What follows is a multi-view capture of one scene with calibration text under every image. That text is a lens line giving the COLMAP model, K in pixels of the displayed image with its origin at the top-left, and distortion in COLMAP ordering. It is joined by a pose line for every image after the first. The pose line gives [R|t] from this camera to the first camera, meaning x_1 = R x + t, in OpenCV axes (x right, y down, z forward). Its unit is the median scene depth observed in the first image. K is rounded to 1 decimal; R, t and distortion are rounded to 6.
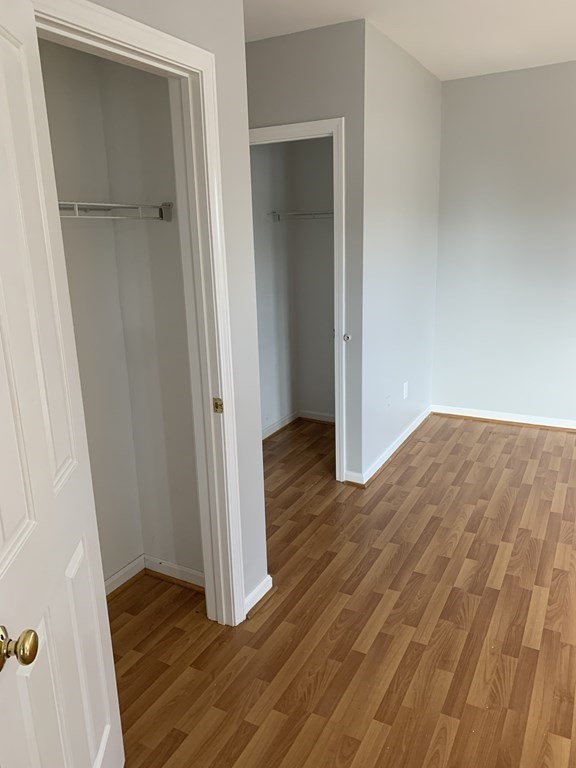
lens RADIAL K [[581.6, 0, 292.6], [0, 581.6, 378.7], [0, 0, 1]] dist [0.049554, -0.048482]
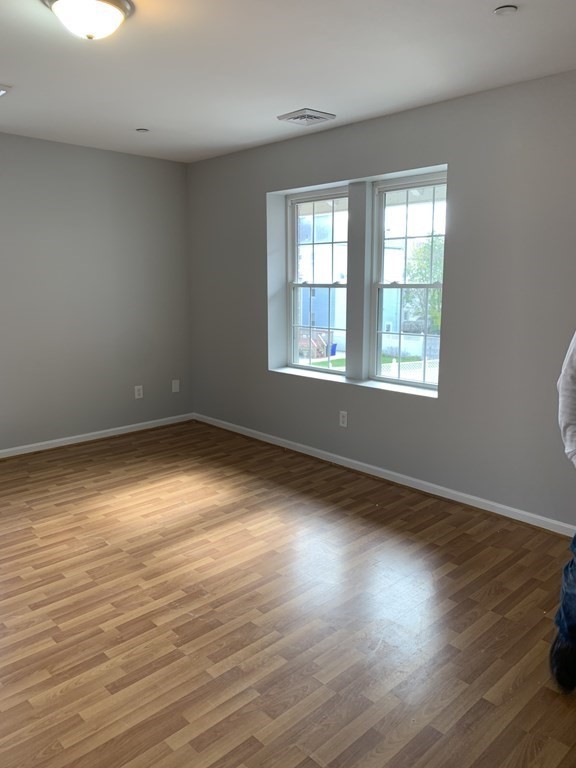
lens RADIAL K [[580.8, 0, 290.7], [0, 580.8, 376.0], [0, 0, 1]] dist [0.039602, -0.049960]
pose [[-0.949279, -0.024301, 0.313494, 0.446647], [0.104497, 0.915960, 0.387426, -0.445675], [-0.296563, 0.400534, -0.866962, 1.736192]]
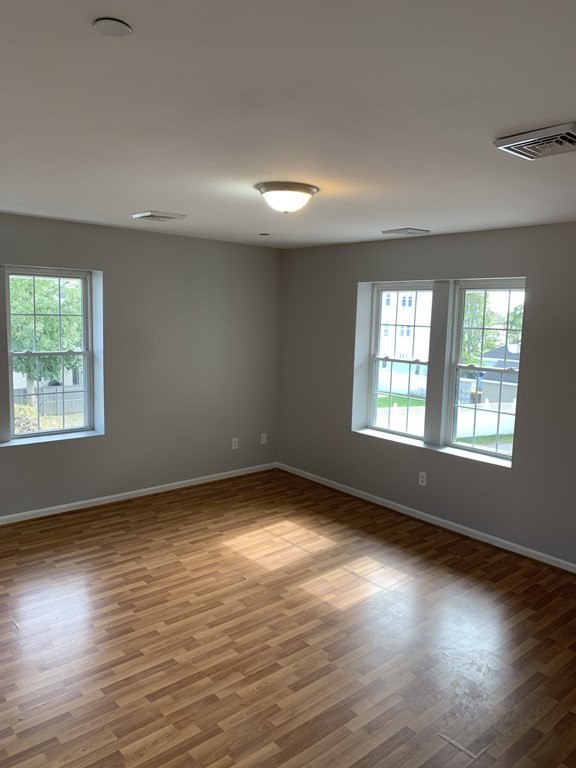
lens RADIAL K [[582.9, 0, 288.1], [0, 582.9, 386.4], [0, 0, 1]] dist [0.026159, -0.027660]
pose [[-0.933482, -0.045286, 0.355755, 0.608952], [0.086659, 0.934114, 0.346297, -0.766213], [-0.347998, 0.354092, -0.868053, 2.157377]]
